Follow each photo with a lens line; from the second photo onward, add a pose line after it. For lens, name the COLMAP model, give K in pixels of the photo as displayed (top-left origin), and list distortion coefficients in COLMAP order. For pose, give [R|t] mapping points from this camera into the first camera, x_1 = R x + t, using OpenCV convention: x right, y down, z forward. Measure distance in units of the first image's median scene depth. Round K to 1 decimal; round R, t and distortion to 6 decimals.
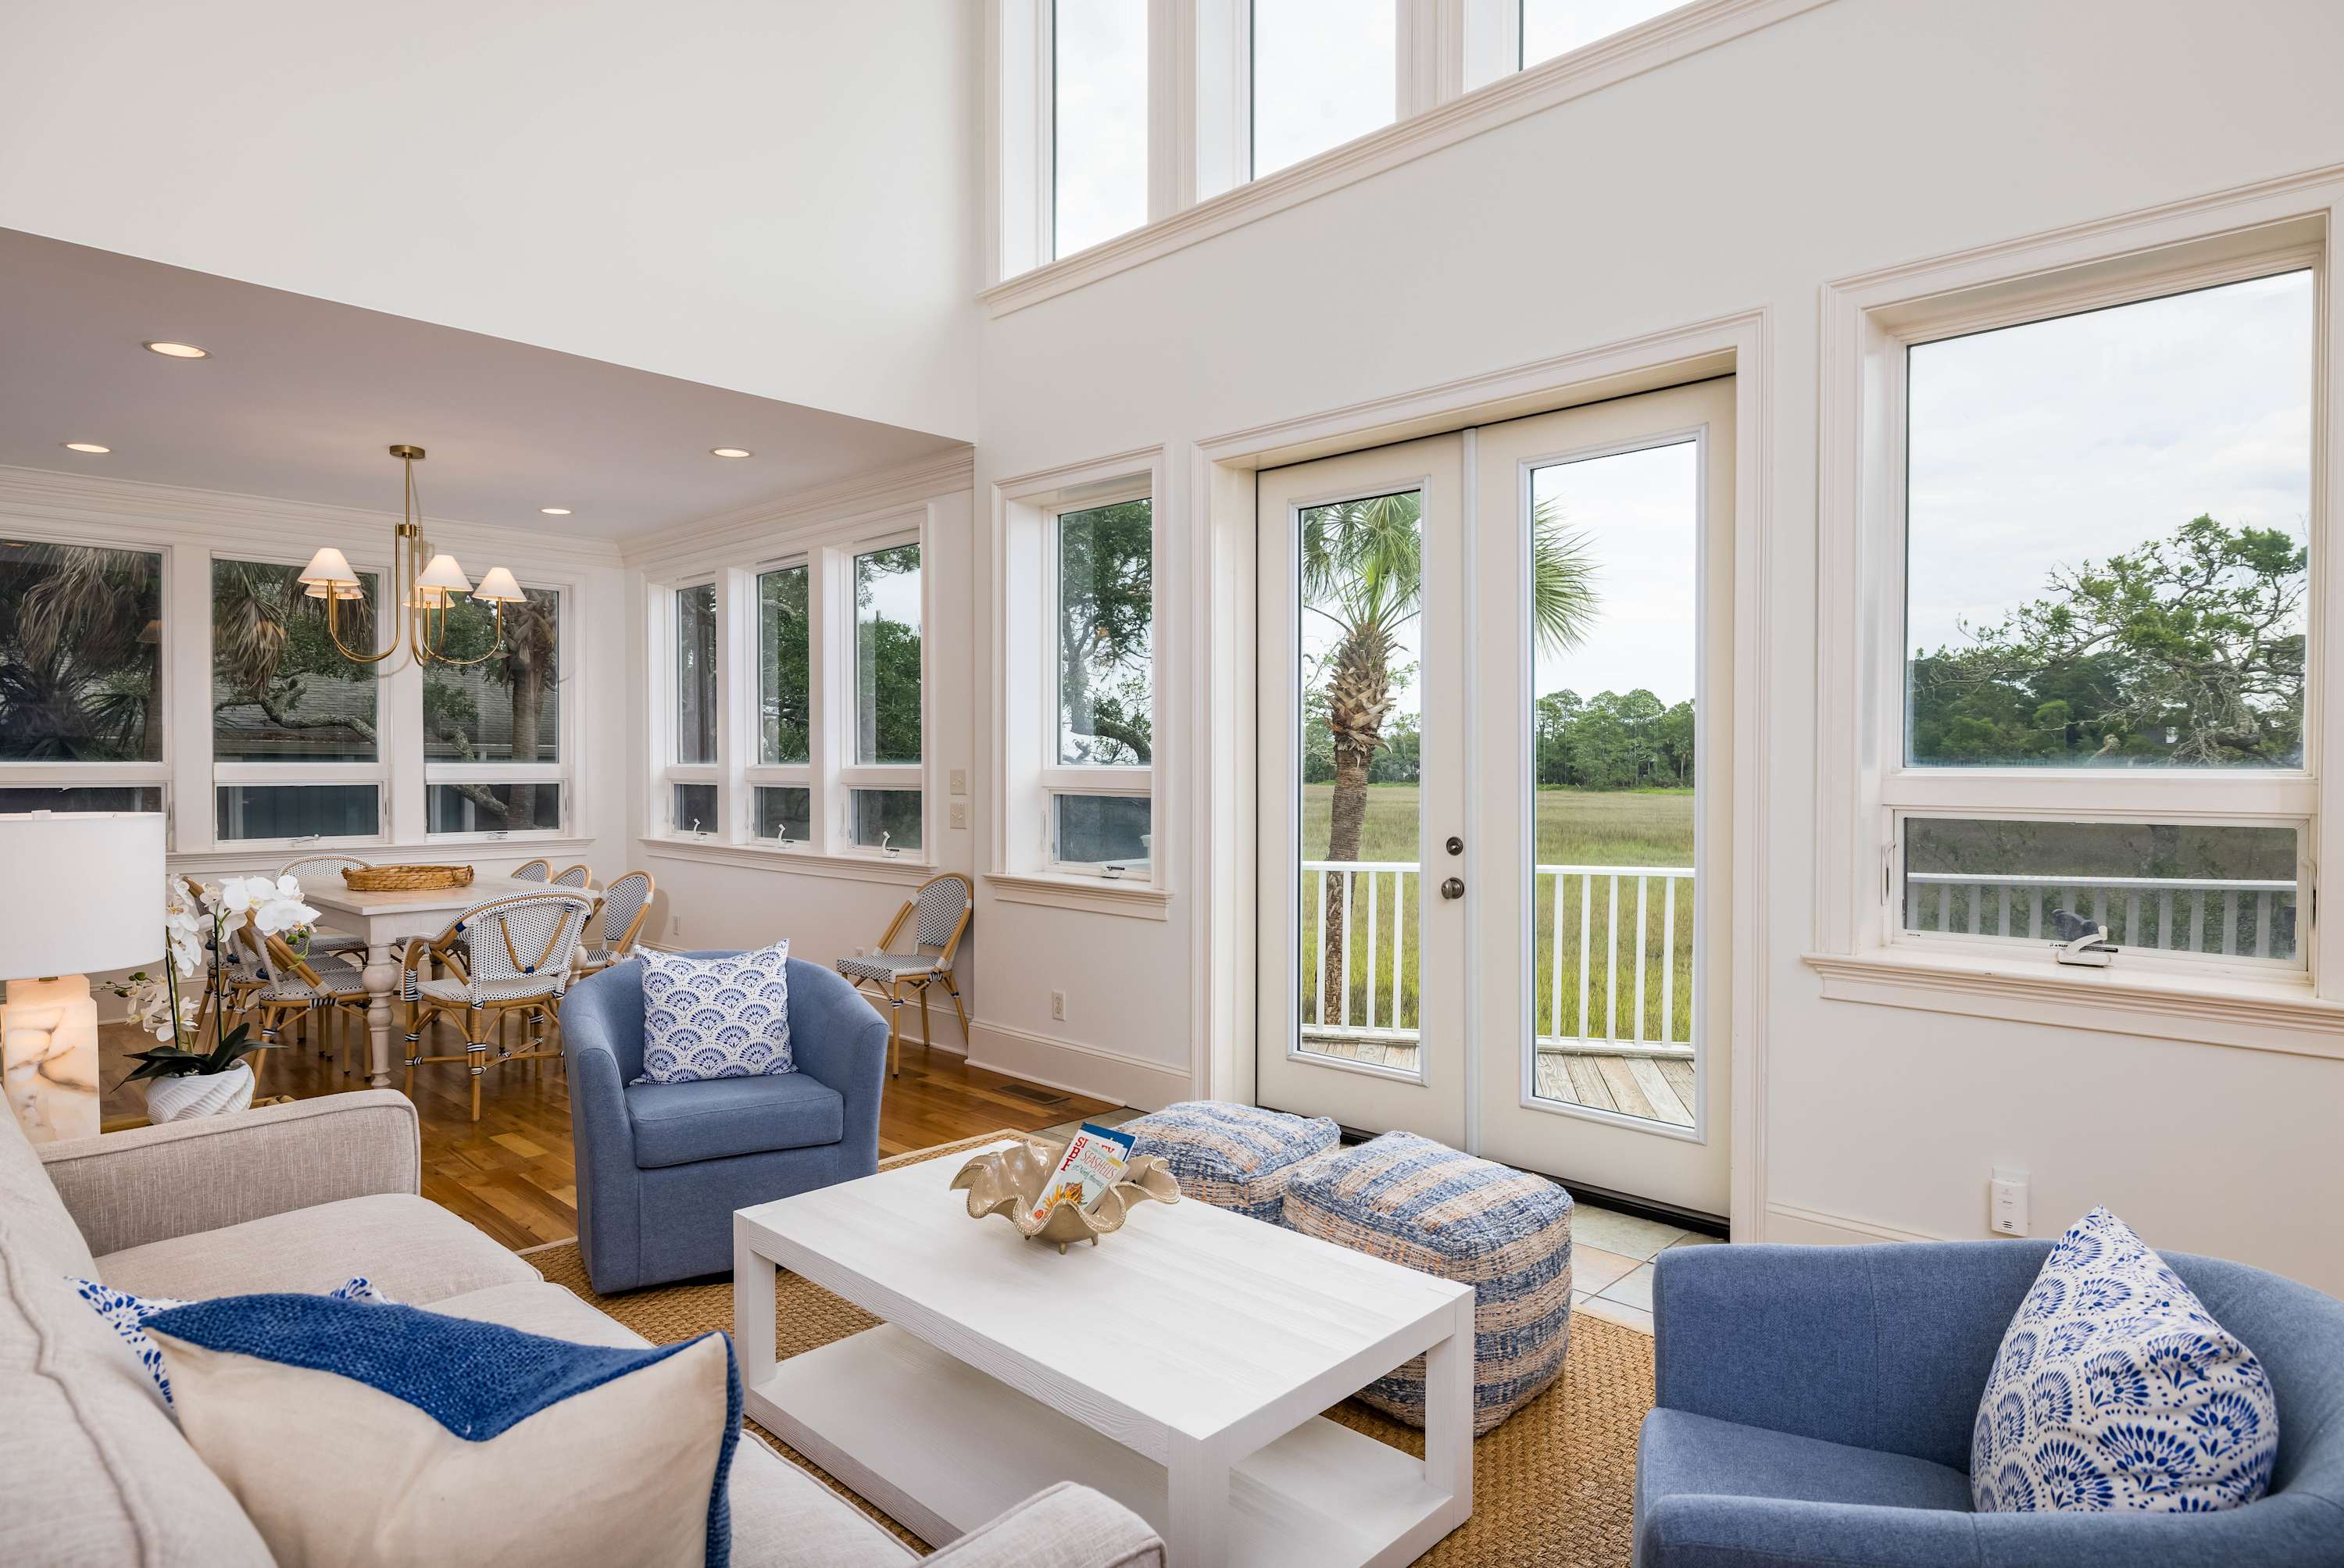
lens RADIAL K [[1305.3, 0, 1169.4], [0, 1305.3, 789.7], [0, 0, 1]] dist [0.001066, -0.000415]
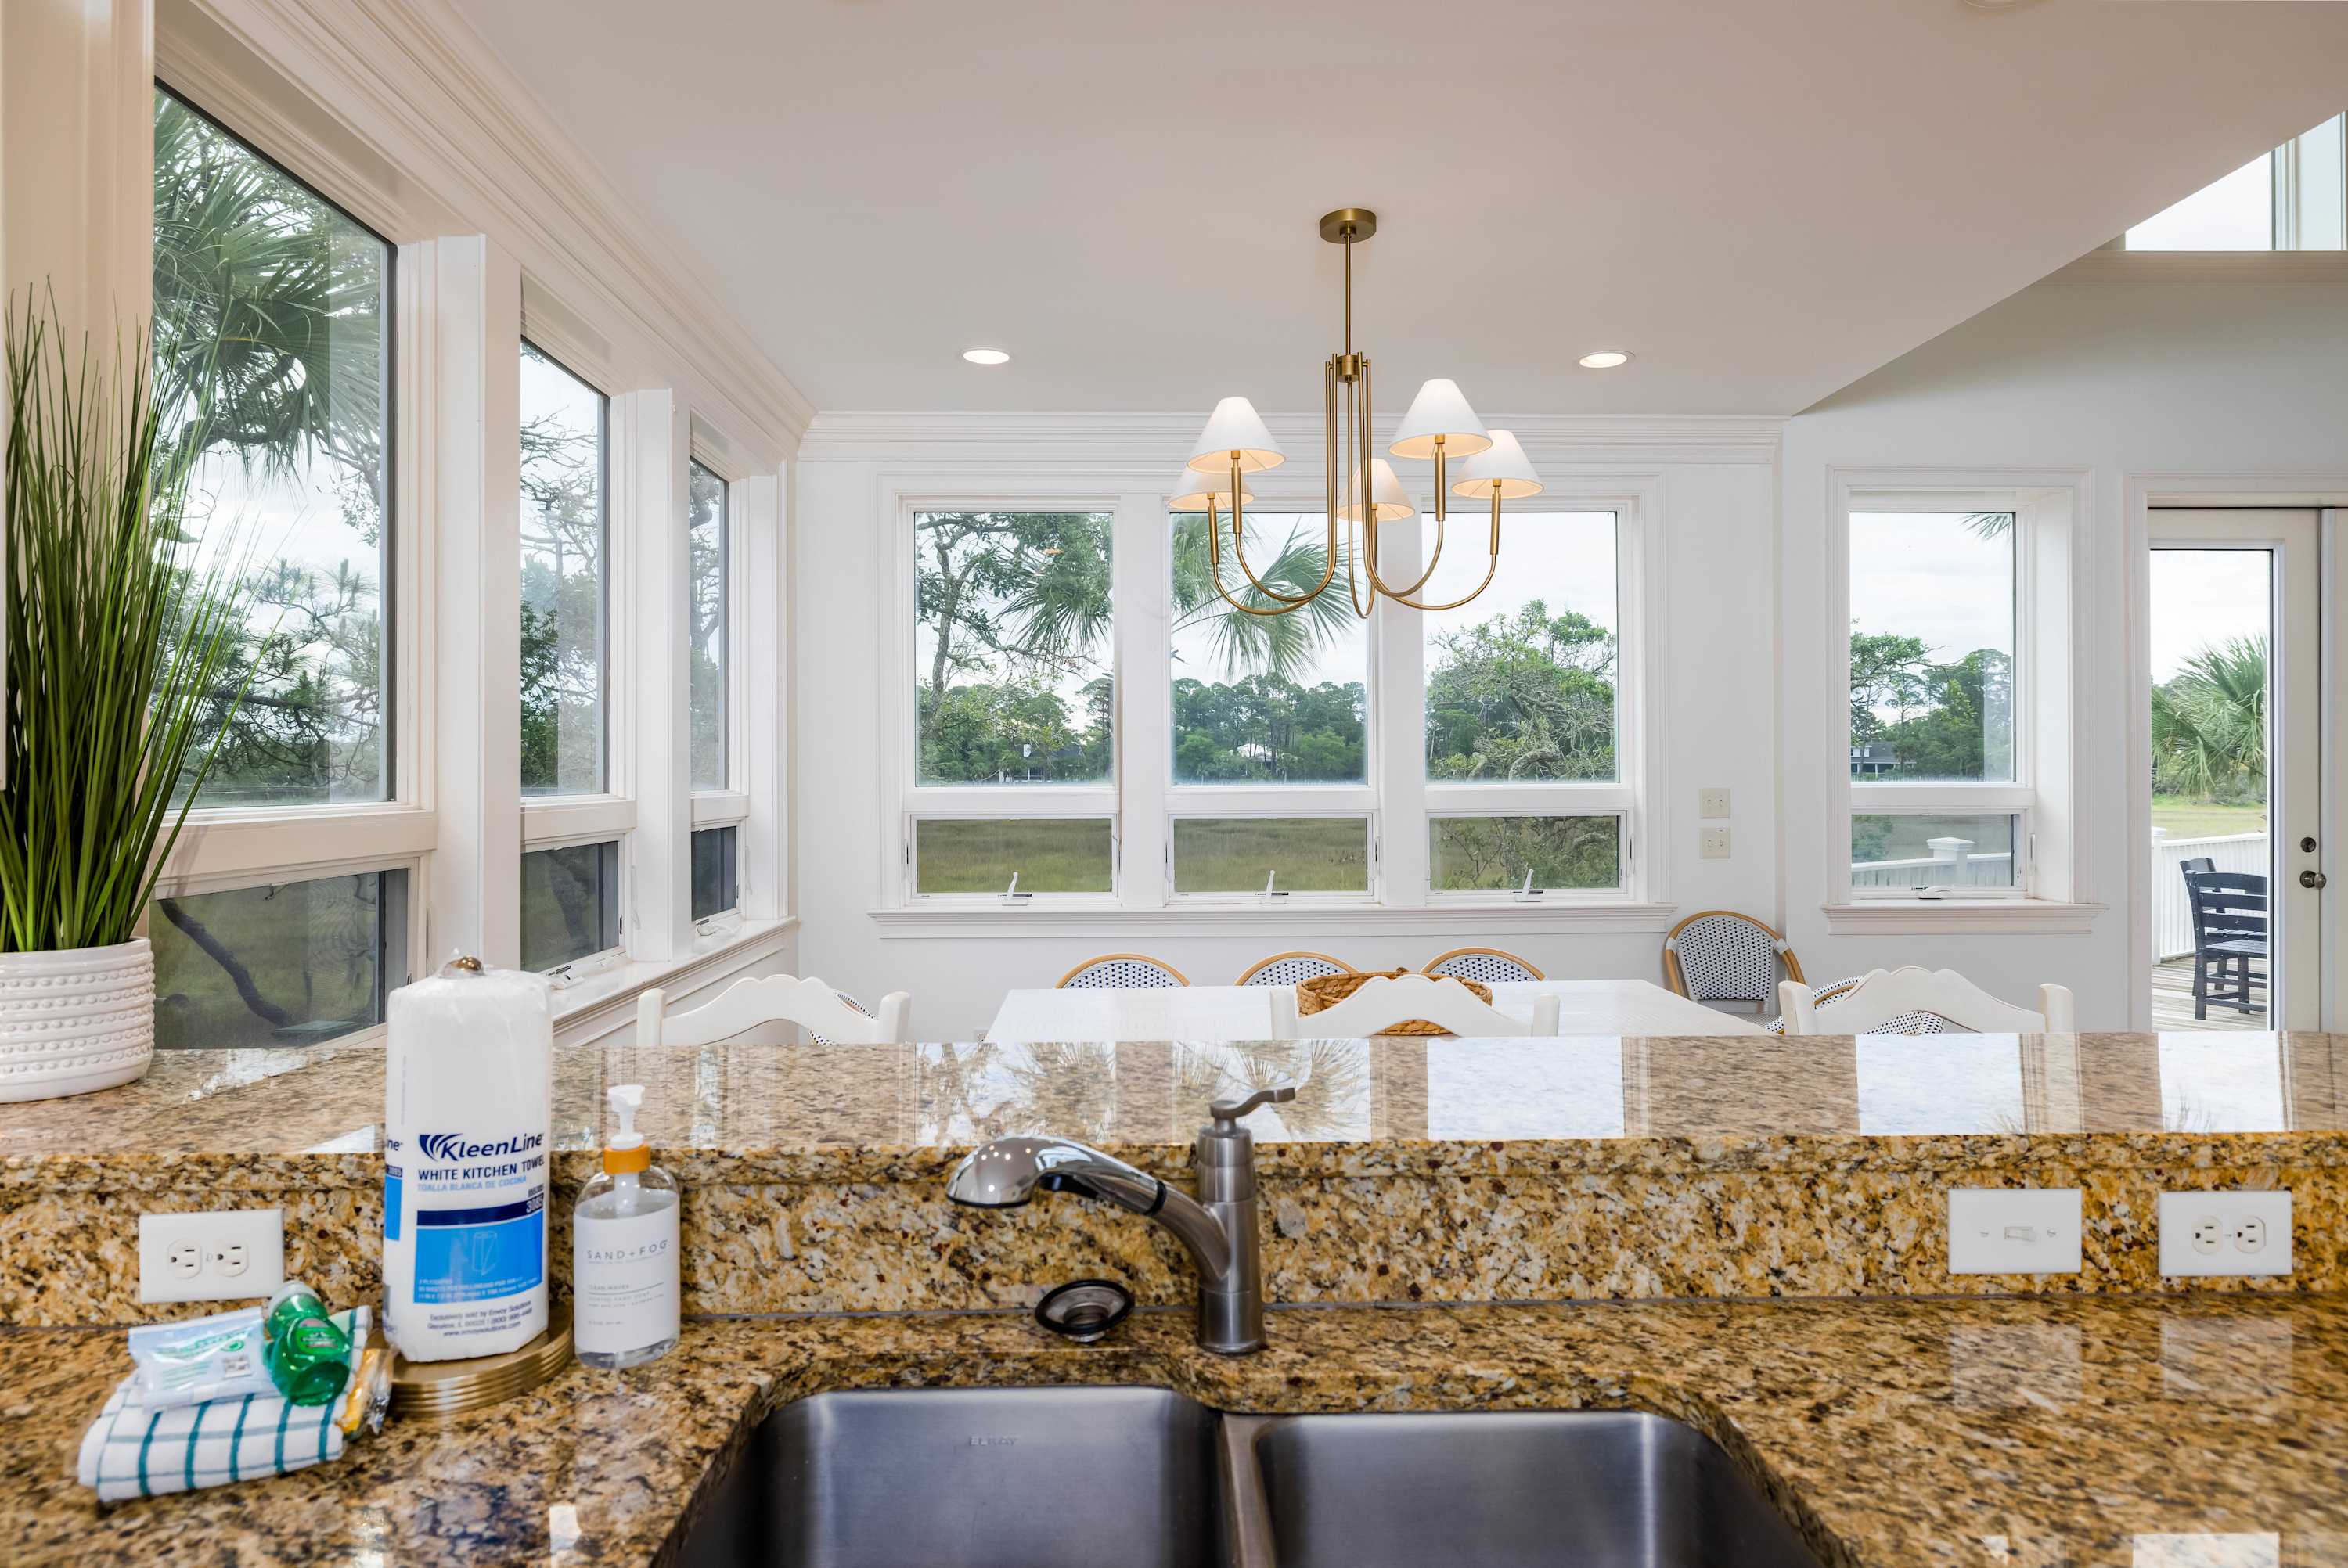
lens RADIAL K [[1235.3, 0, 1173.1], [0, 1235.3, 773.2], [0, 0, 1]] dist [0.000165, -0.000103]
pose [[0.716822, -0.007615, 0.697214, -0.935186], [0.022270, 0.999680, -0.011977, -0.022634], [-0.696900, 0.024112, 0.716763, 0.640557]]
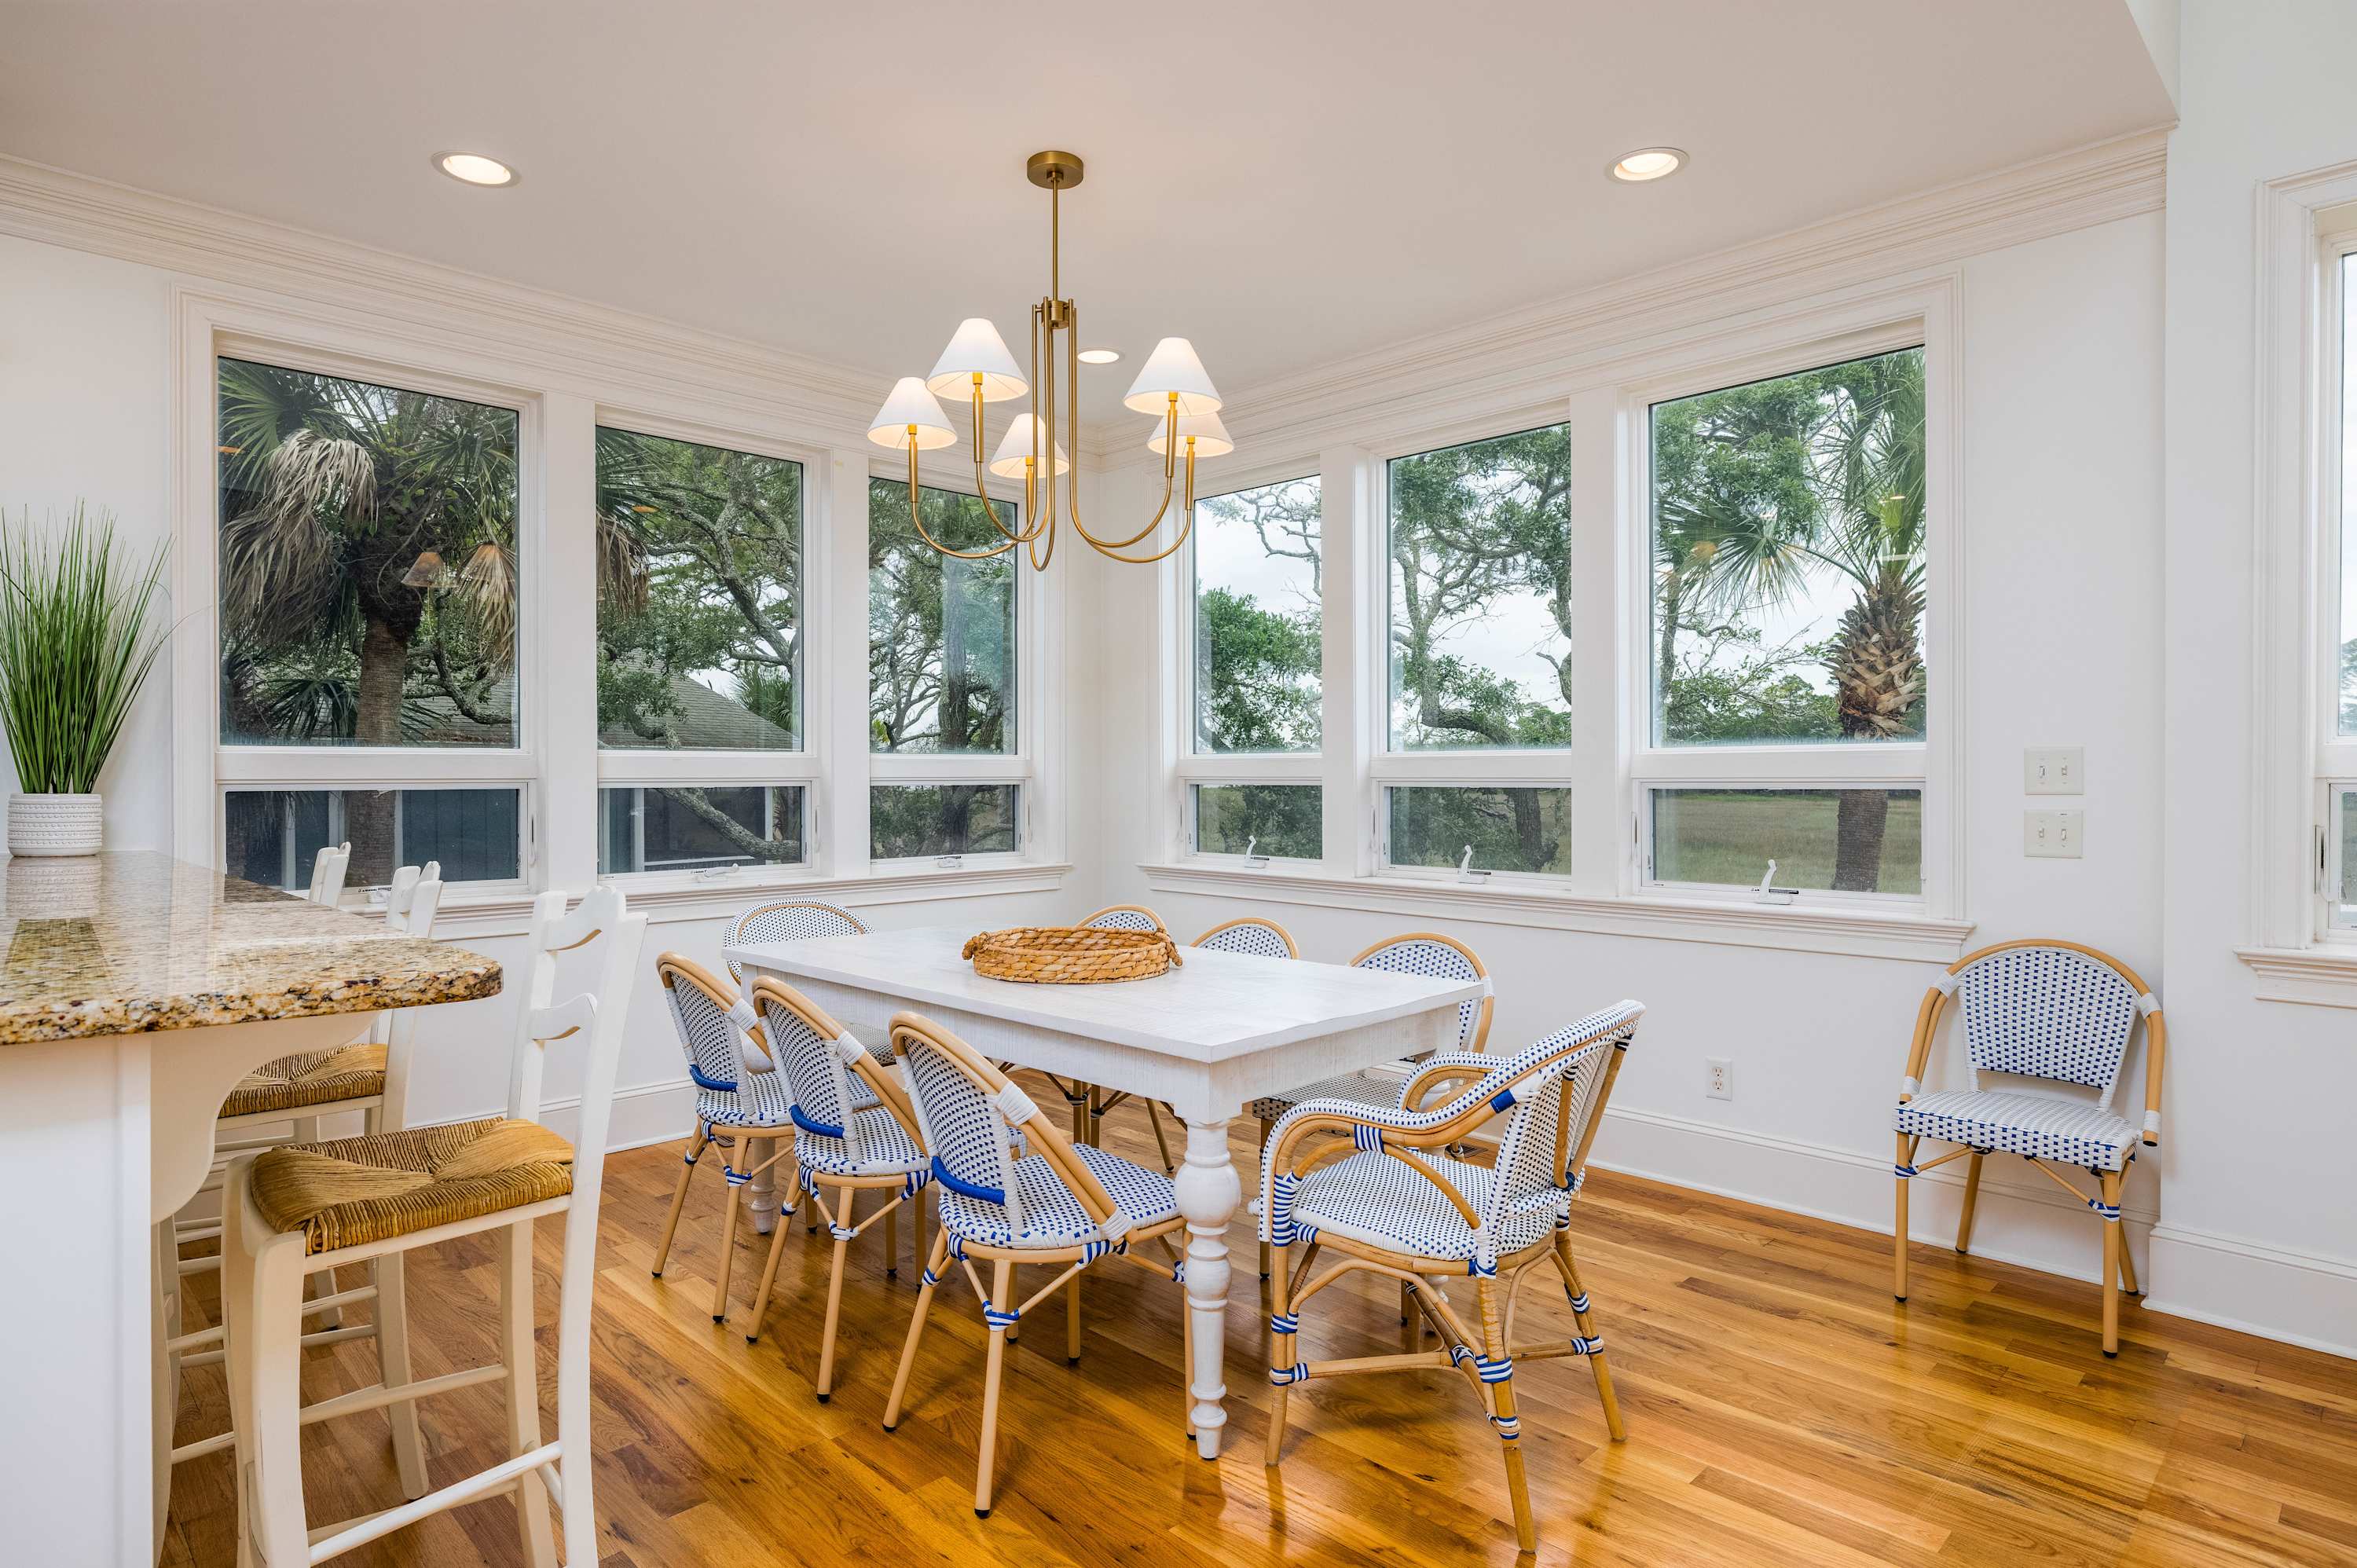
lens RADIAL K [[1288.5, 0, 1179.2], [0, 1288.5, 778.4], [0, 0, 1]] dist [0.000363, 0.000487]
pose [[0.999779, -0.004625, -0.020501, -0.492414], [0.004315, 0.999876, -0.015130, 0.003351], [0.020568, 0.015038, 0.999675, 0.439597]]
